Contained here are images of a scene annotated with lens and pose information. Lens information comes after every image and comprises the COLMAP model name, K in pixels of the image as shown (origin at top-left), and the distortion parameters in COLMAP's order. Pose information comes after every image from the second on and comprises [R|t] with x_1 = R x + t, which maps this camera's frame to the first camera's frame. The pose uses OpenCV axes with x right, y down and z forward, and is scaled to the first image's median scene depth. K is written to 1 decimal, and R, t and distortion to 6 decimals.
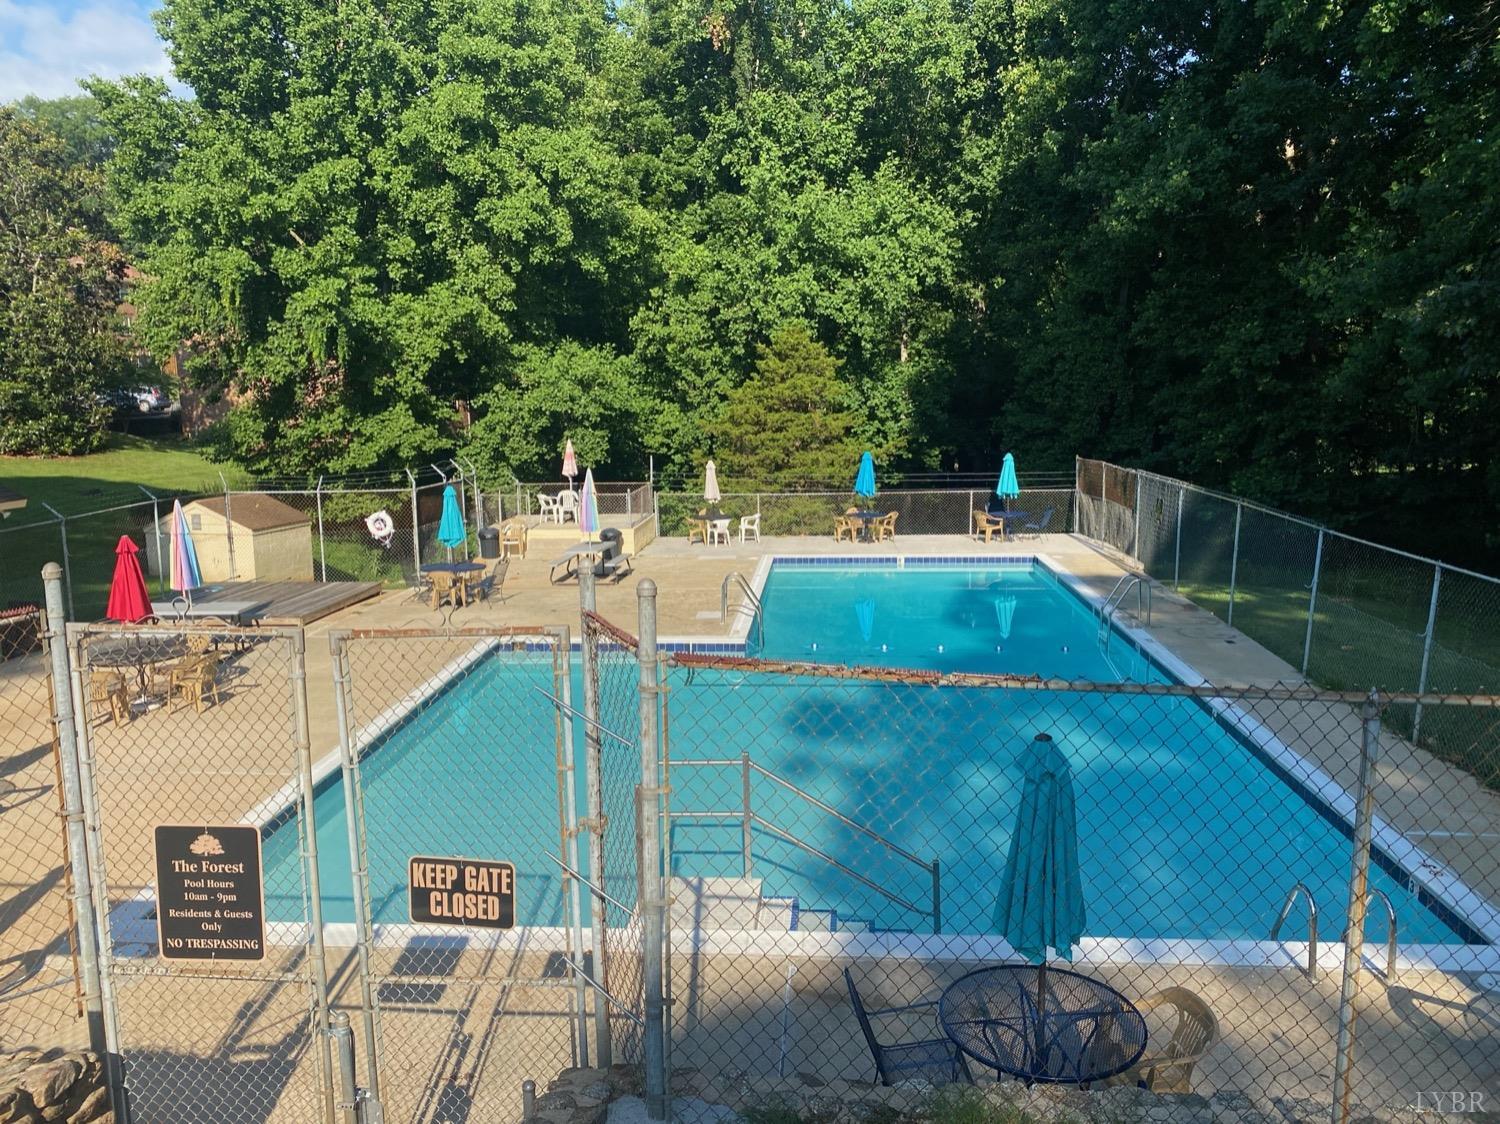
lens RADIAL K [[1220.6, 0, 750.0], [0, 1220.6, 562.0], [0, 0, 1]] dist [0.049605, -0.067696]
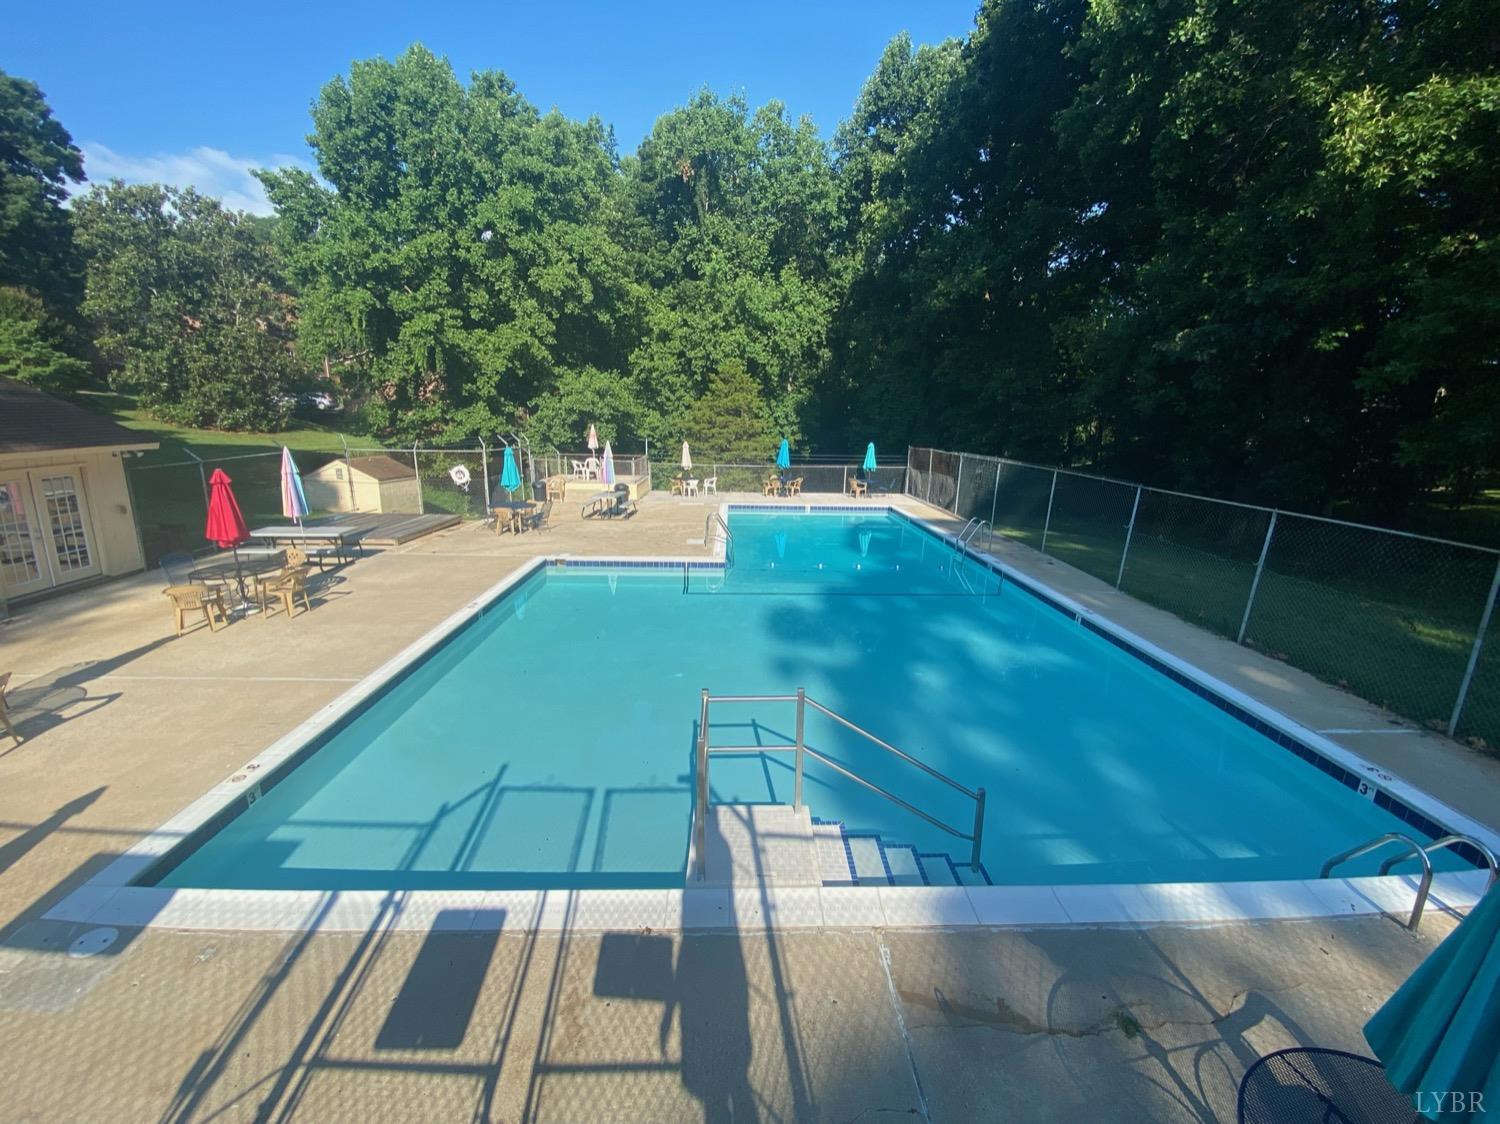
lens RADIAL K [[647.5, 0, 759.4], [0, 647.5, 566.7], [0, 0, 1]] dist [0.040974, -0.039587]
pose [[0.993725, 0.008874, 0.111496, -0.023764], [-0.018296, 0.996317, 0.083770, 0.004048], [-0.110342, -0.085285, 0.990228, 0.123795]]
